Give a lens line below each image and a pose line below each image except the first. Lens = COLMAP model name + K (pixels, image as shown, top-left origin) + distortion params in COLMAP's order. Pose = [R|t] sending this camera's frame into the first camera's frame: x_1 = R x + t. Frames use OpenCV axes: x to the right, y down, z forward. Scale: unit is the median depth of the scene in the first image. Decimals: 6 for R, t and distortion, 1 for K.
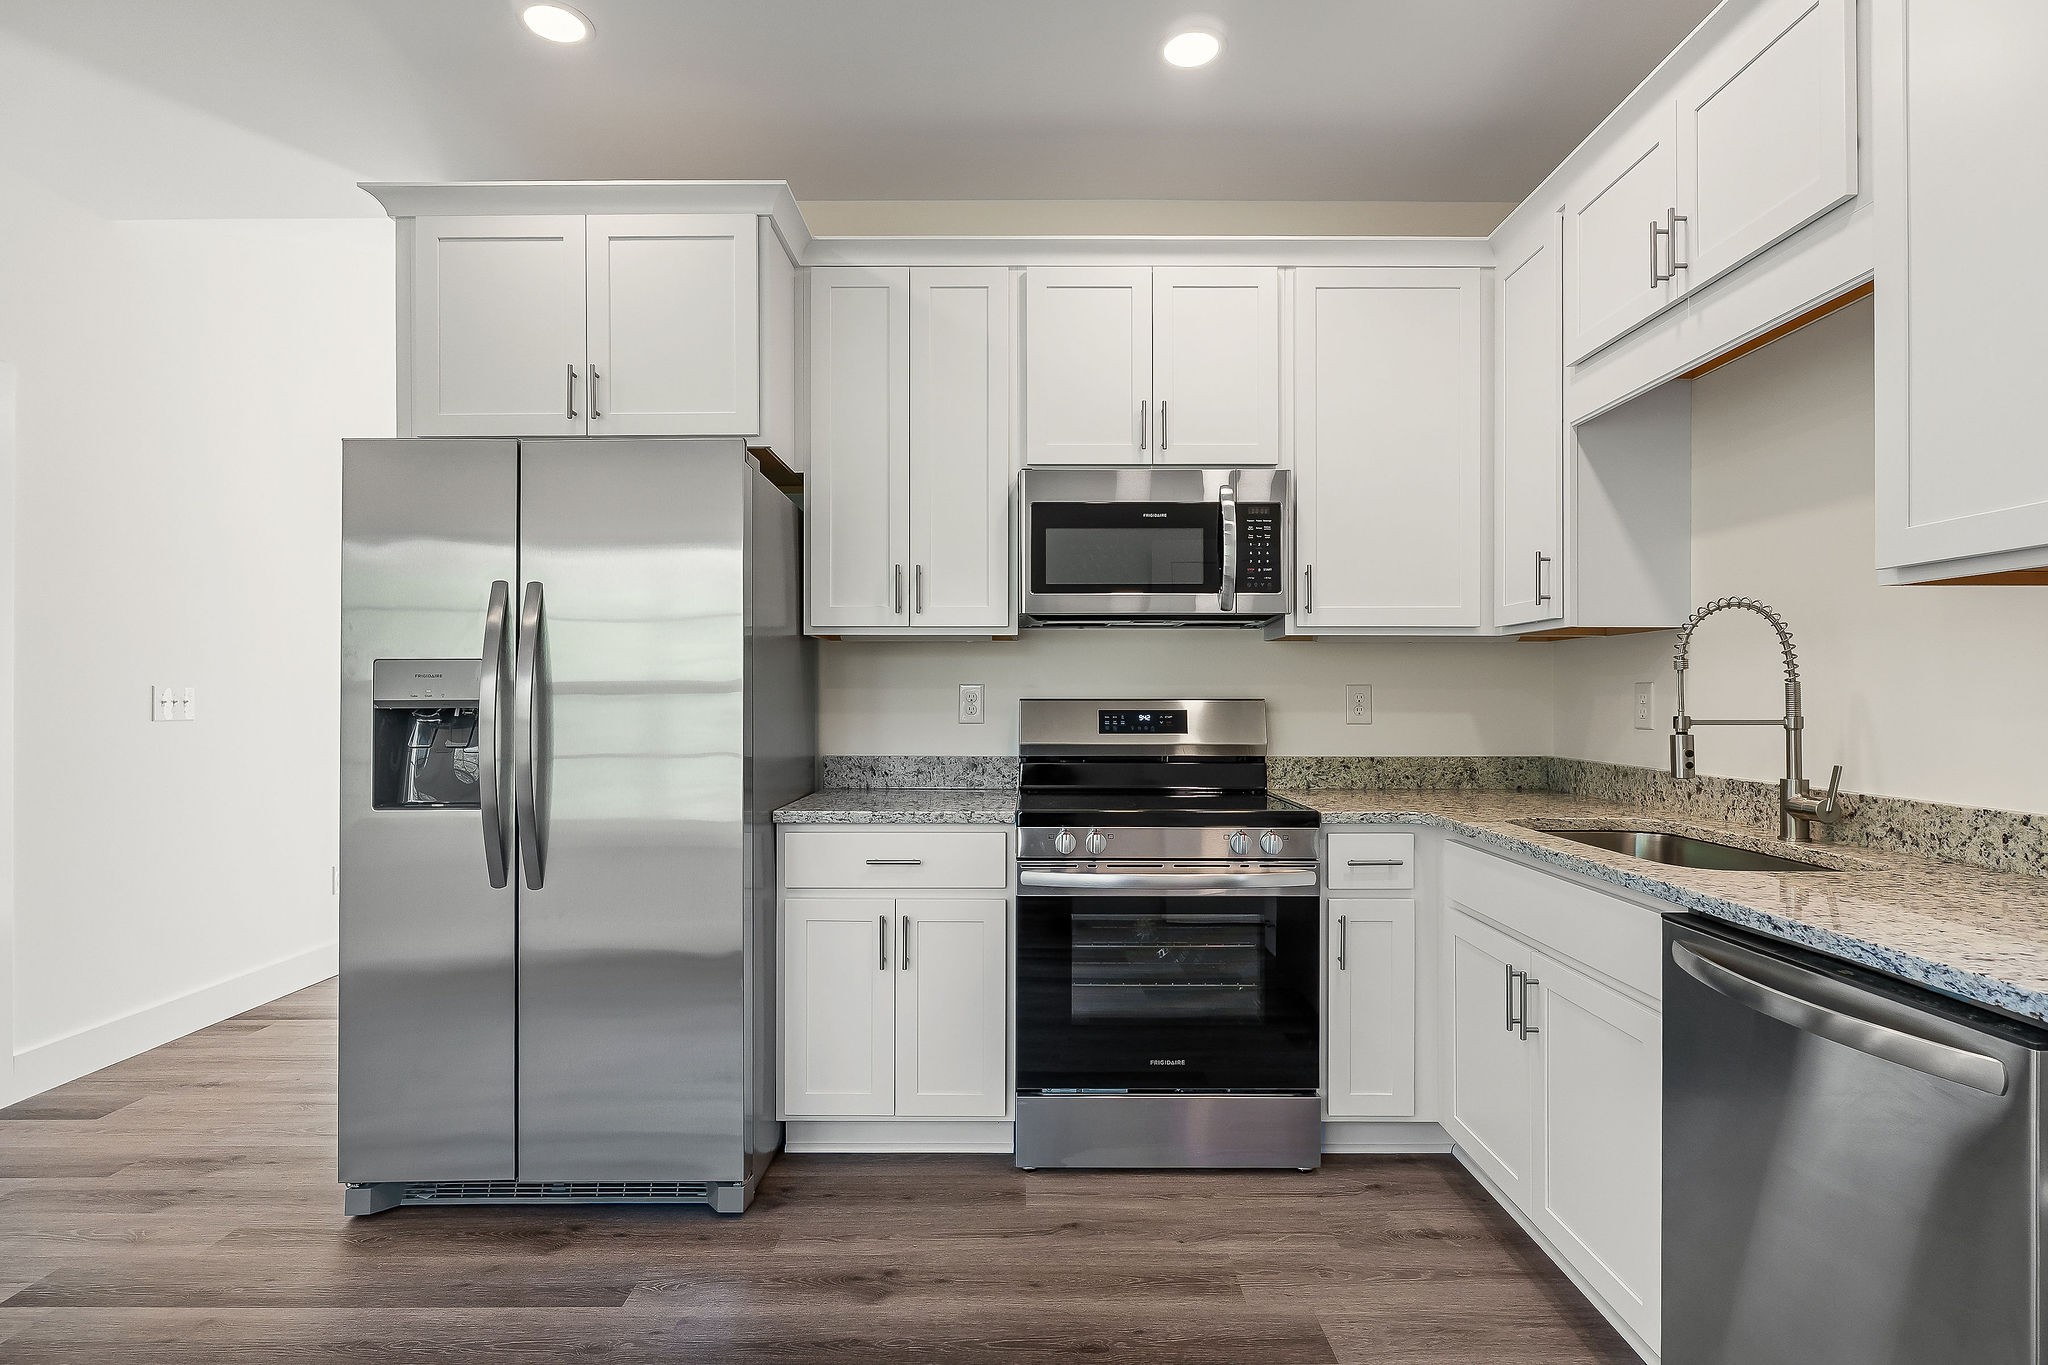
lens RADIAL K [[1025.5, 0, 1026.6], [0, 1025.5, 692.3], [0, 0, 1]] dist [0.006474, -0.000989]
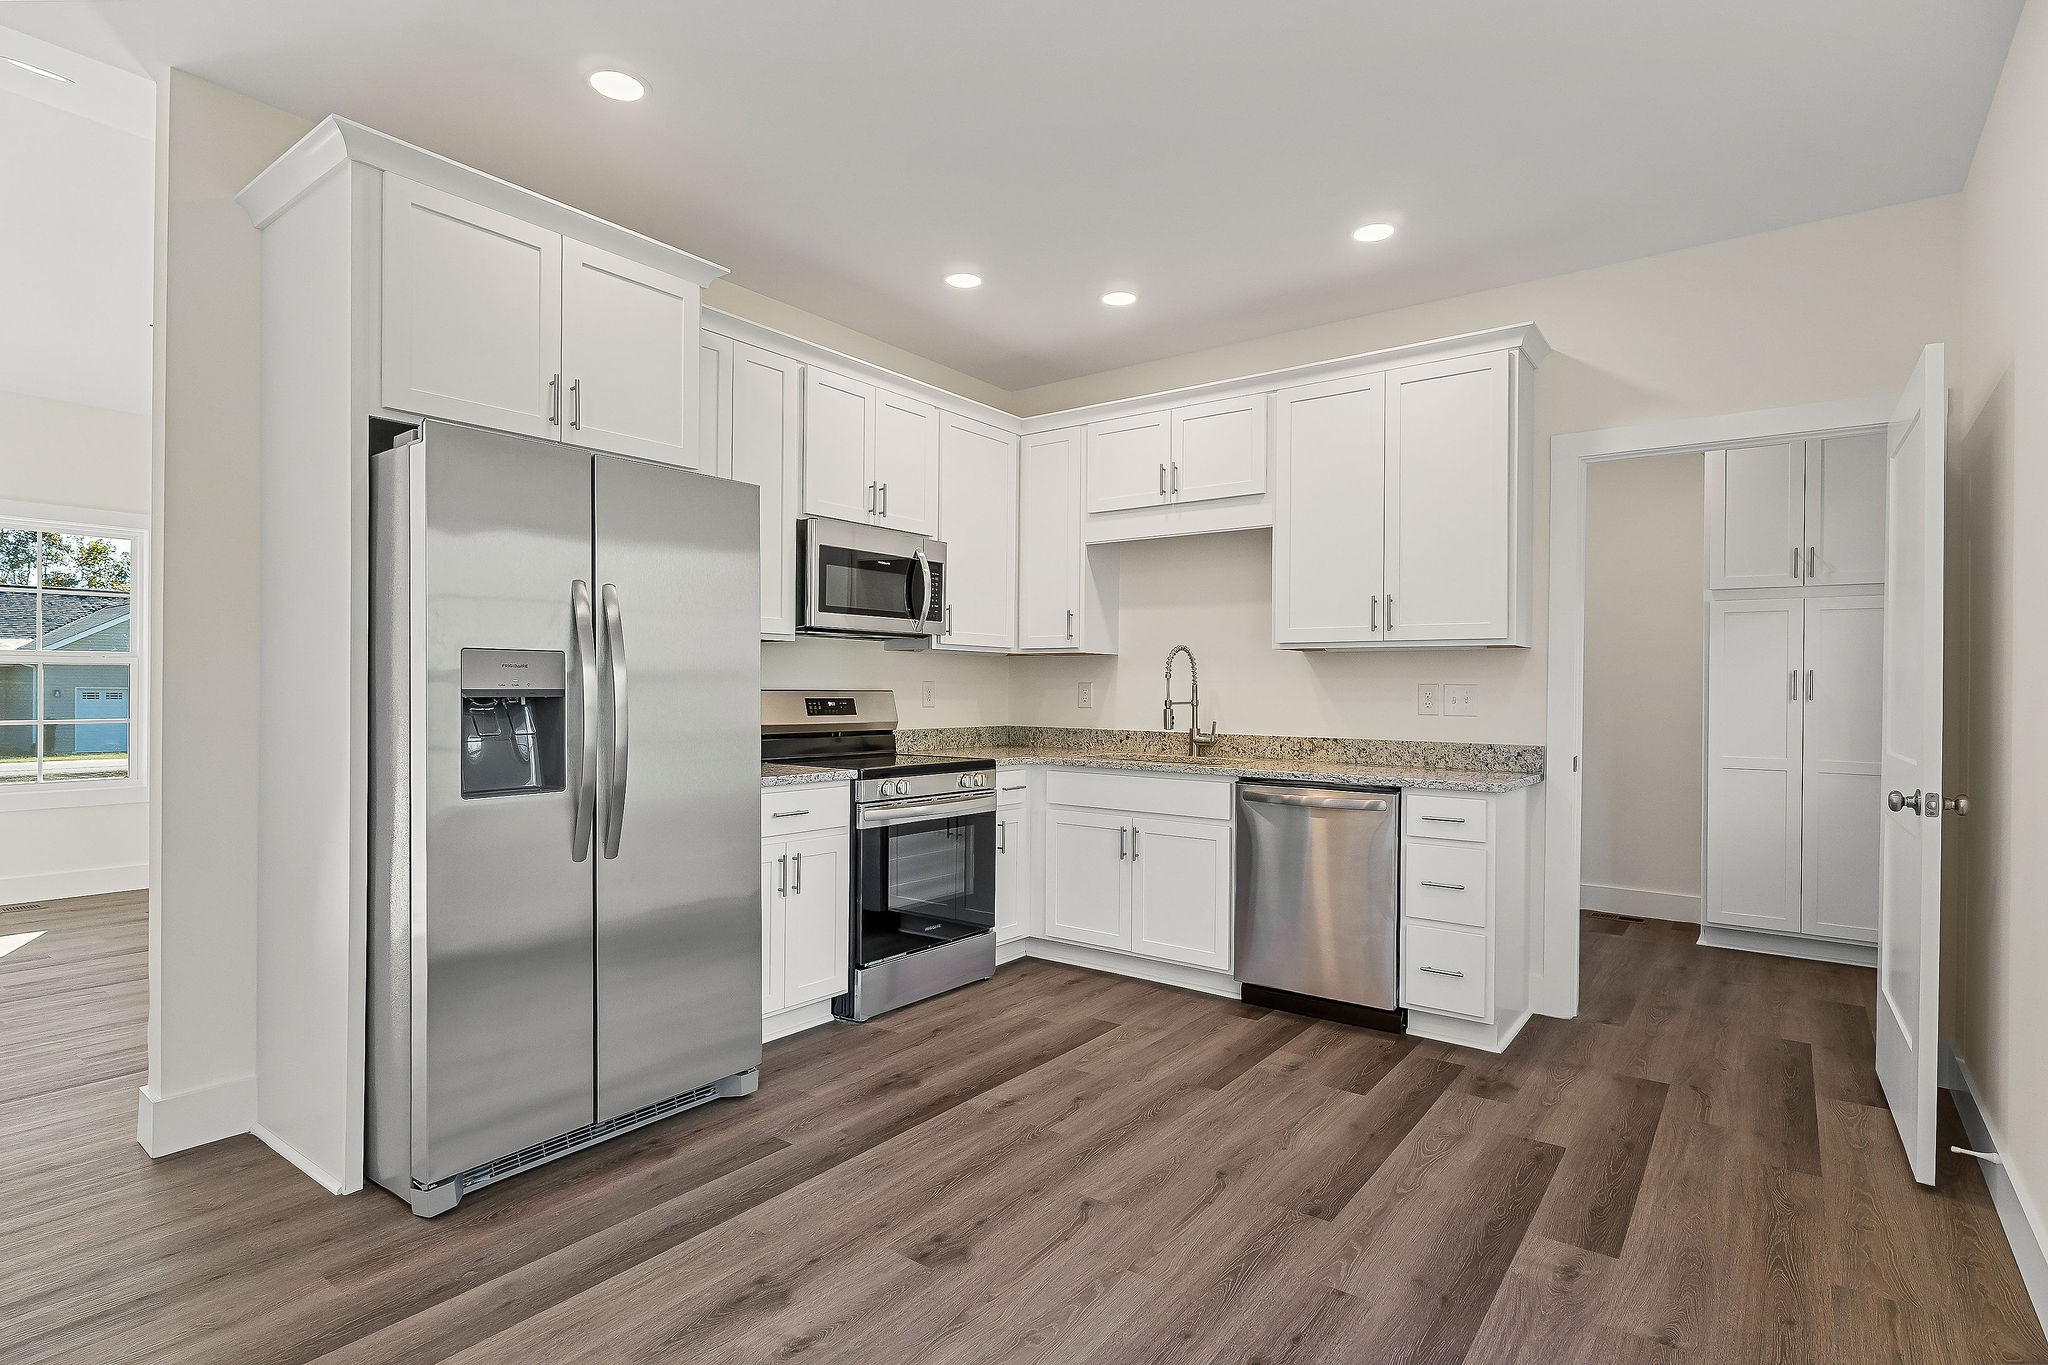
lens RADIAL K [[1025.5, 0, 1022.8], [0, 1025.5, 686.7], [0, 0, 1]] dist [0.006474, -0.000989]
pose [[0.602911, 0.007135, 0.797777, -1.012638], [-0.011844, 0.999930, 0.000008, -0.001268], [-0.797721, -0.009454, 0.602953, -0.029581]]
